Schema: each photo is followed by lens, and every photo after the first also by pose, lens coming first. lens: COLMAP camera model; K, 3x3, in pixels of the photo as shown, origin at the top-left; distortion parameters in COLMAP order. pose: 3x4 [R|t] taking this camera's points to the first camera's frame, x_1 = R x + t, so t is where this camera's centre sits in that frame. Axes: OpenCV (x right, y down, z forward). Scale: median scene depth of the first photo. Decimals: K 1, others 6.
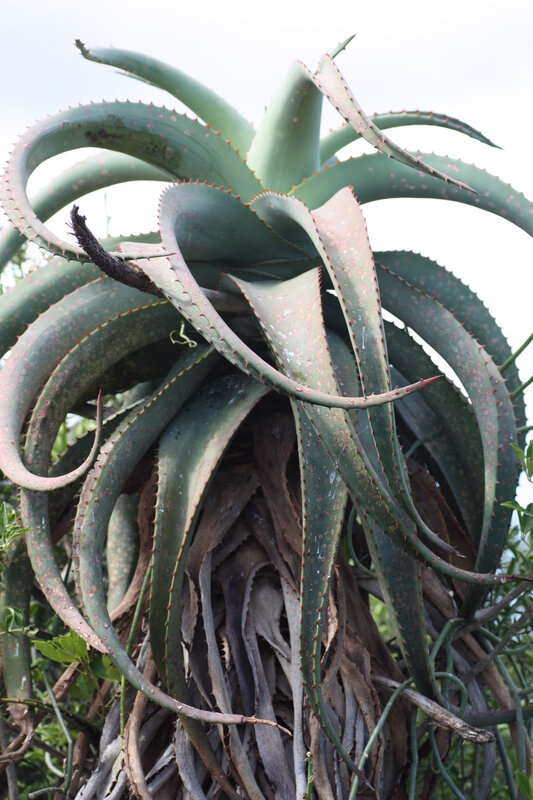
lens RADIAL K [[3314.8, 0, 266.3], [0, 3314.8, 396.7], [0, 0, 1]] dist [0.055945, 0.000000]
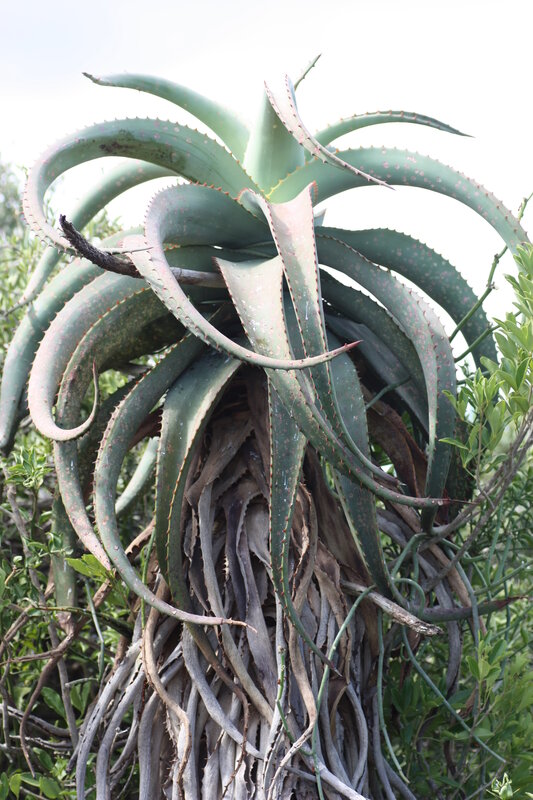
lens RADIAL K [[3314.8, 0, 266.8], [0, 3314.8, 402.7], [0, 0, 1]] dist [0.055945, 0.000000]
pose [[0.989727, -0.029048, -0.139988, 0.176109], [0.034372, 0.998769, 0.035771, -0.026655], [0.138776, -0.040215, 0.989507, -0.209467]]
